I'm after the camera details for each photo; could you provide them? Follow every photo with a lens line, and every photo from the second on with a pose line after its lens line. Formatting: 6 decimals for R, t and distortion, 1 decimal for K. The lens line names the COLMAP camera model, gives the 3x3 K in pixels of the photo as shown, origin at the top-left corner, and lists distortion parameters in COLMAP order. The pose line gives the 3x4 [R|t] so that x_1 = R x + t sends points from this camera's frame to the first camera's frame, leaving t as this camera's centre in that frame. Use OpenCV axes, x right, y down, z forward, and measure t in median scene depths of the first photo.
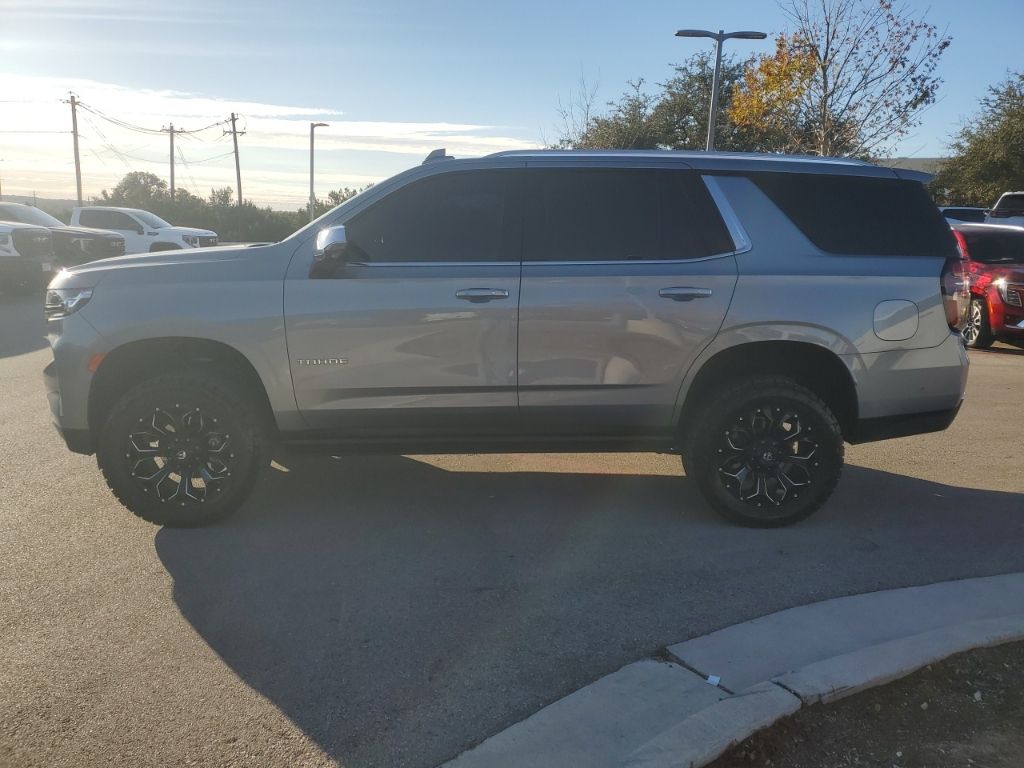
lens RADIAL K [[781.2, 0, 523.3], [0, 781.2, 385.1], [0, 0, 1]] dist [0.020537, 0.005357]
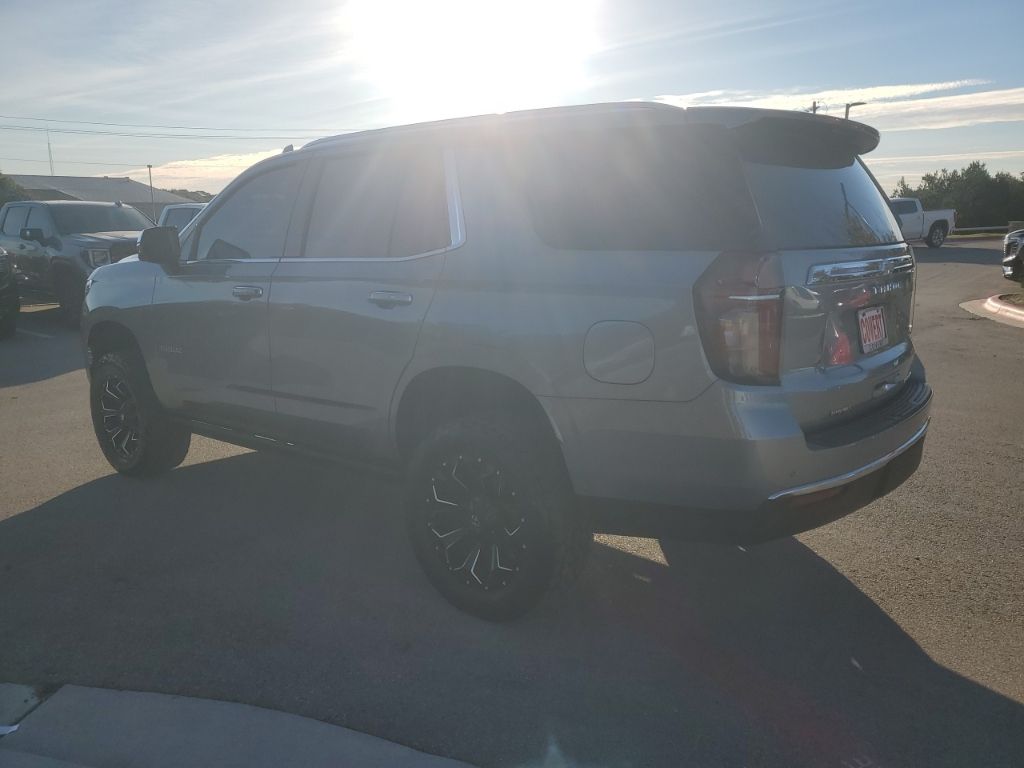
lens RADIAL K [[781.2, 0, 520.4], [0, 781.2, 379.8], [0, 0, 1]] dist [0.020537, 0.005357]
pose [[0.739314, 0.103302, -0.665390, 0.710366], [-0.100142, 0.994041, 0.043058, -0.067840], [0.665873, 0.034801, 0.745253, 0.406090]]
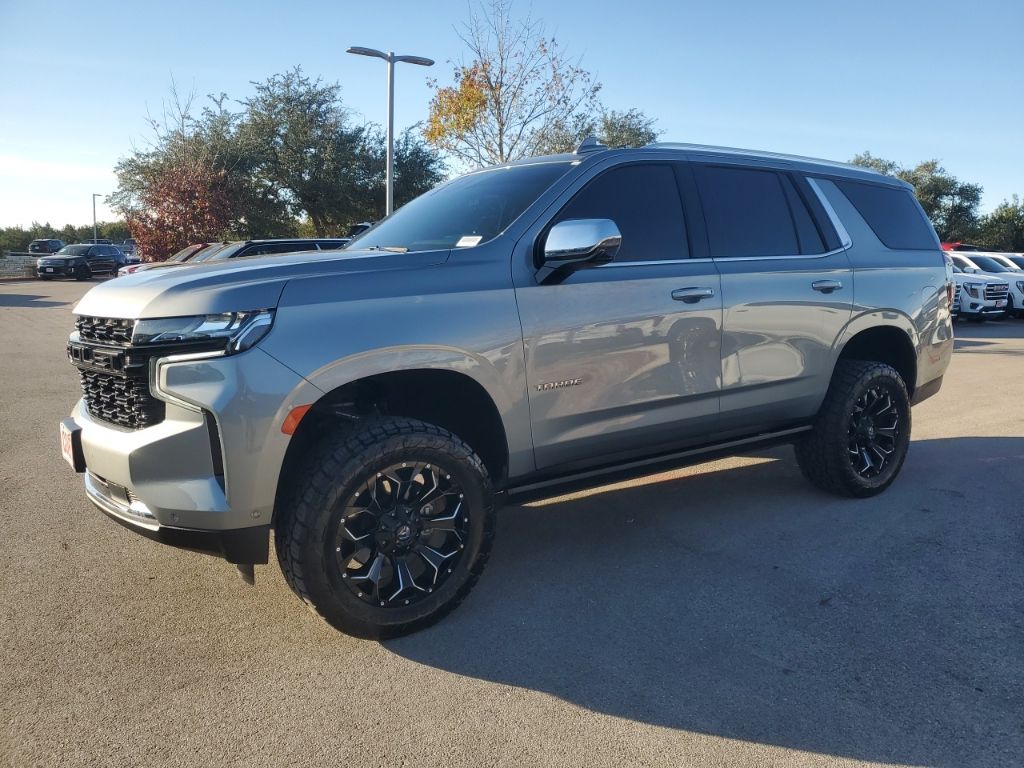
lens RADIAL K [[781.2, 0, 521.7], [0, 781.2, 387.7], [0, 0, 1]] dist [0.020537, 0.005357]
pose [[0.841682, -0.103405, 0.529980, -0.592978], [0.119341, 0.992845, 0.004185, -0.028553], [-0.526621, 0.059726, 0.848000, 0.270028]]
